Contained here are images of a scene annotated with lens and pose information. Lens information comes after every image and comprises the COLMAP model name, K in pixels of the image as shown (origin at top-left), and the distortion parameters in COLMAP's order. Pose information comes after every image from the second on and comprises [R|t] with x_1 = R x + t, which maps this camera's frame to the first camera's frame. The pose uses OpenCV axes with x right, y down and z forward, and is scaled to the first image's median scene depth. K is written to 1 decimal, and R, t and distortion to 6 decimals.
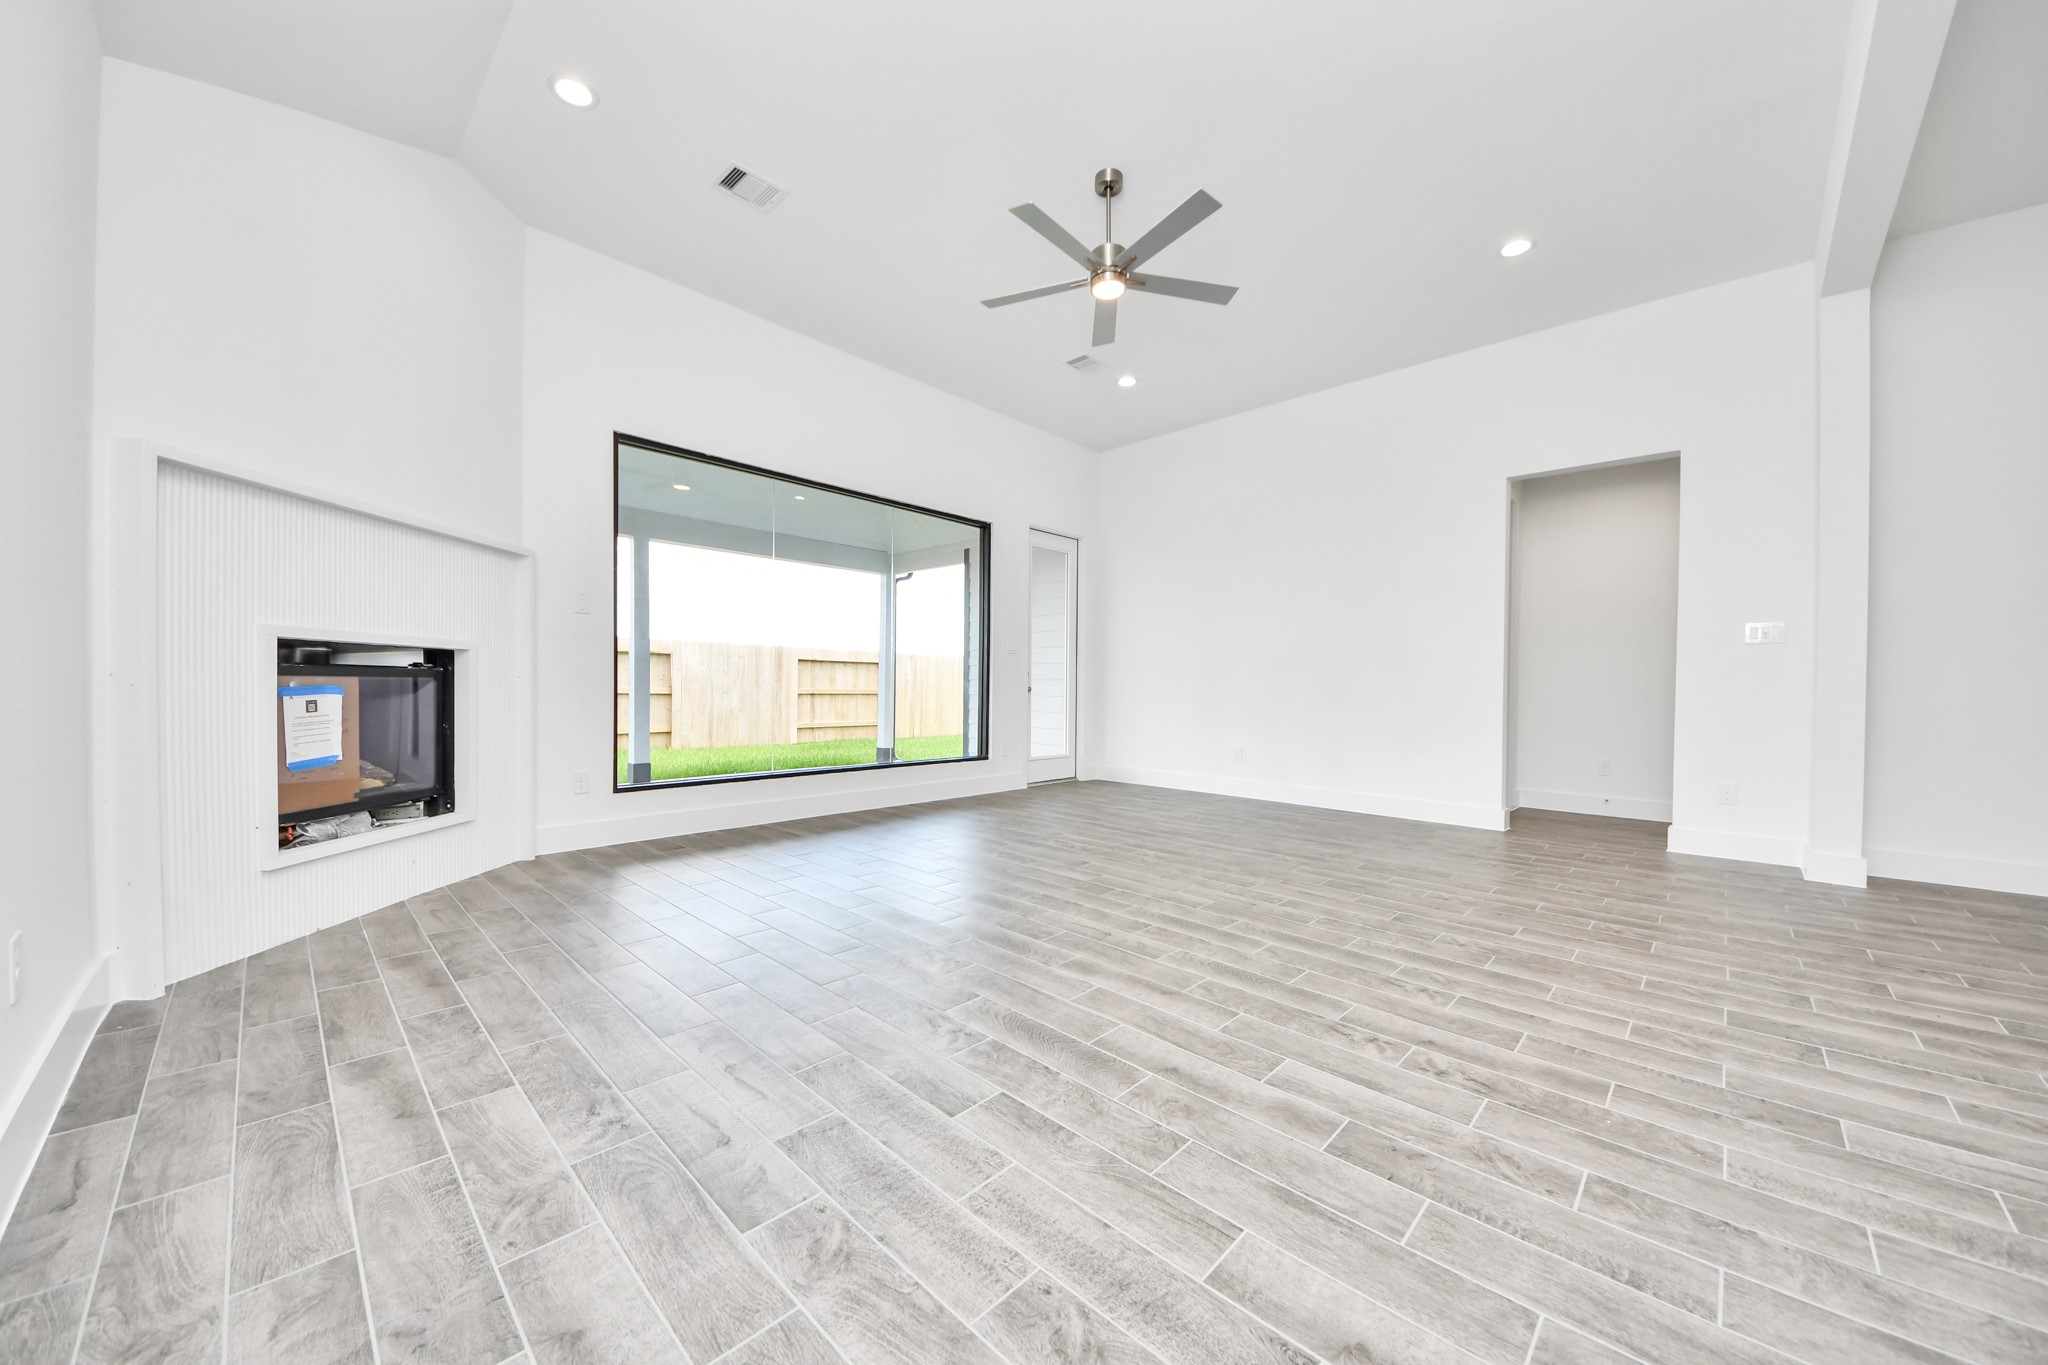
lens RADIAL K [[734.7, 0, 1021.0], [0, 734.7, 698.7], [0, 0, 1]] dist [0.003607, -0.008155]
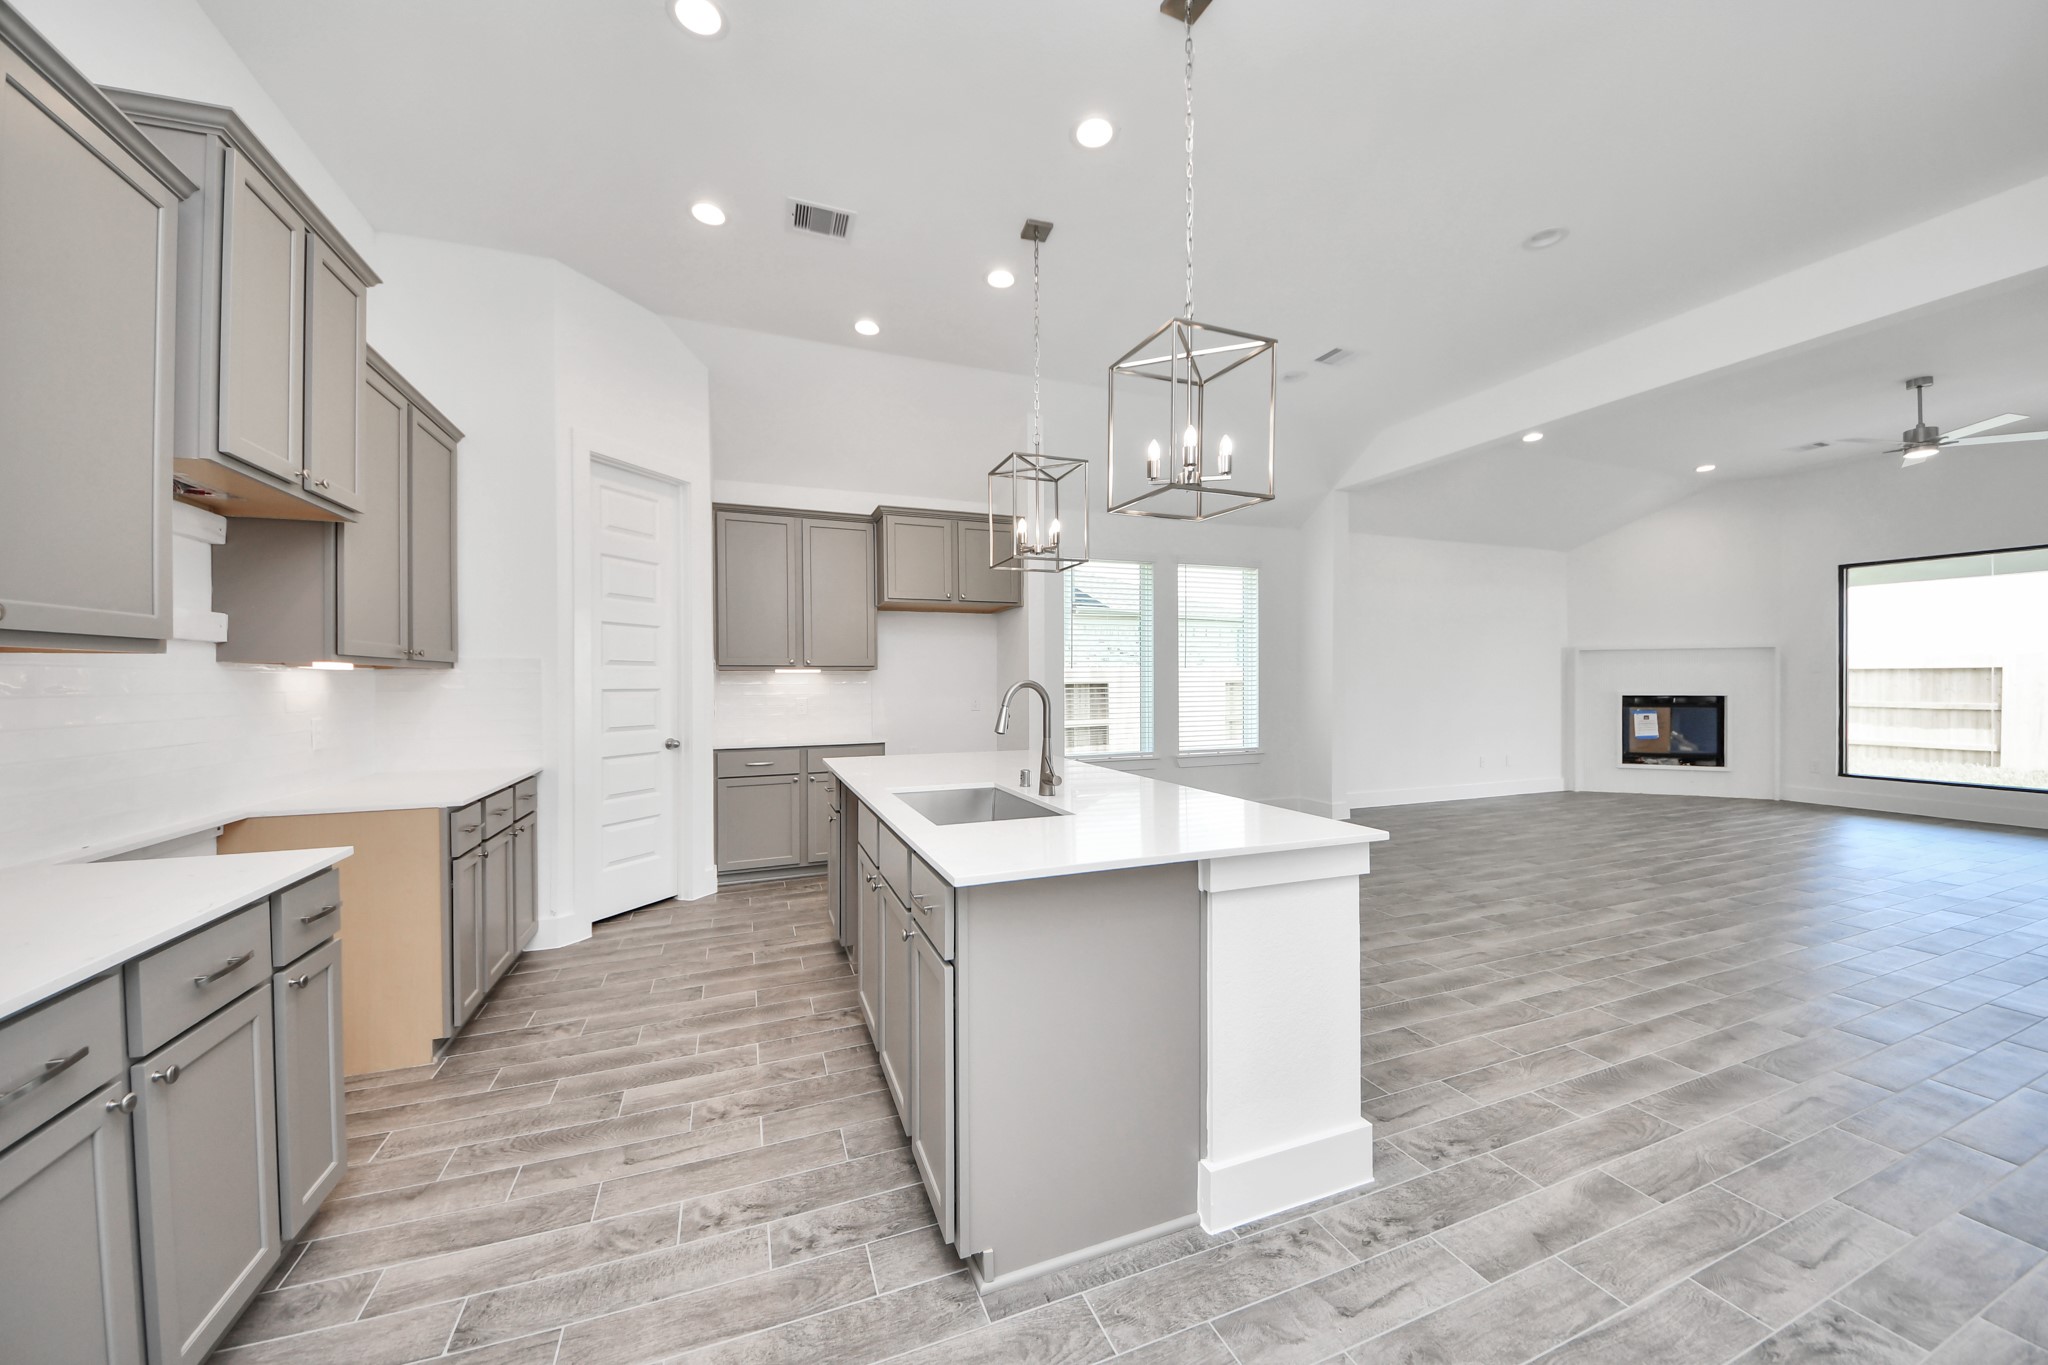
lens RADIAL K [[734.7, 0, 1024.7], [0, 734.7, 678.0], [0, 0, 1]] dist [0.003607, -0.008155]
pose [[-0.411745, -0.016349, -0.911152, 2.822395], [-0.019732, 0.999765, -0.009022, -0.074218], [0.911085, 0.014264, -0.411971, -0.038082]]
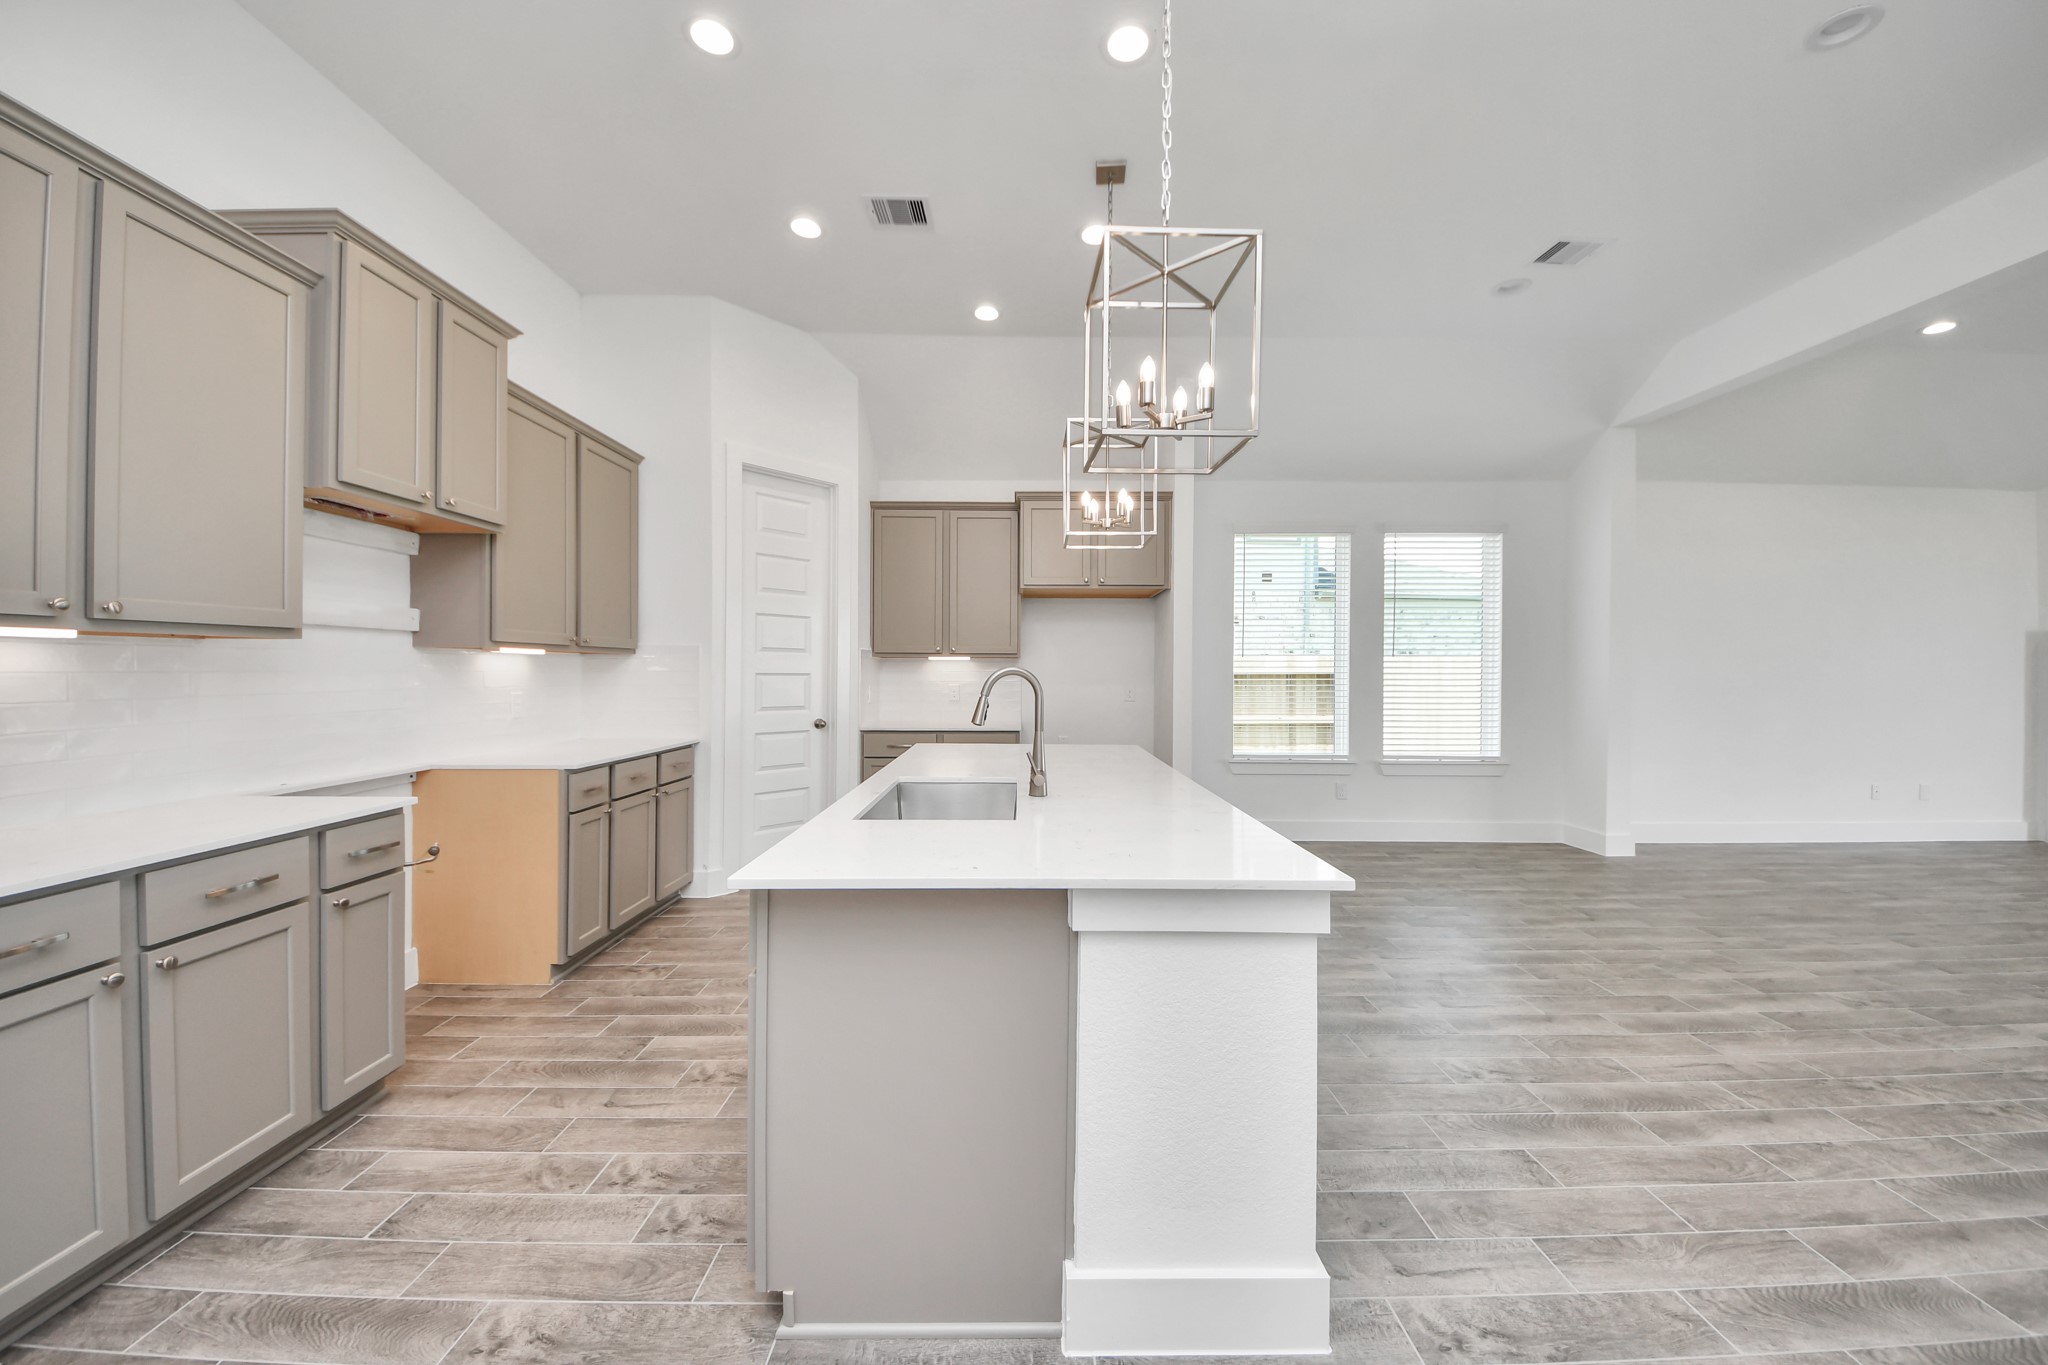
lens RADIAL K [[734.7, 0, 1027.8], [0, 734.7, 666.8], [0, 0, 1]] dist [0.003607, -0.008155]
pose [[-0.707934, -0.023468, -0.705889, 2.562207], [-0.031235, 0.999510, -0.001905, -0.078428], [0.705588, 0.020700, -0.708320, 0.183297]]
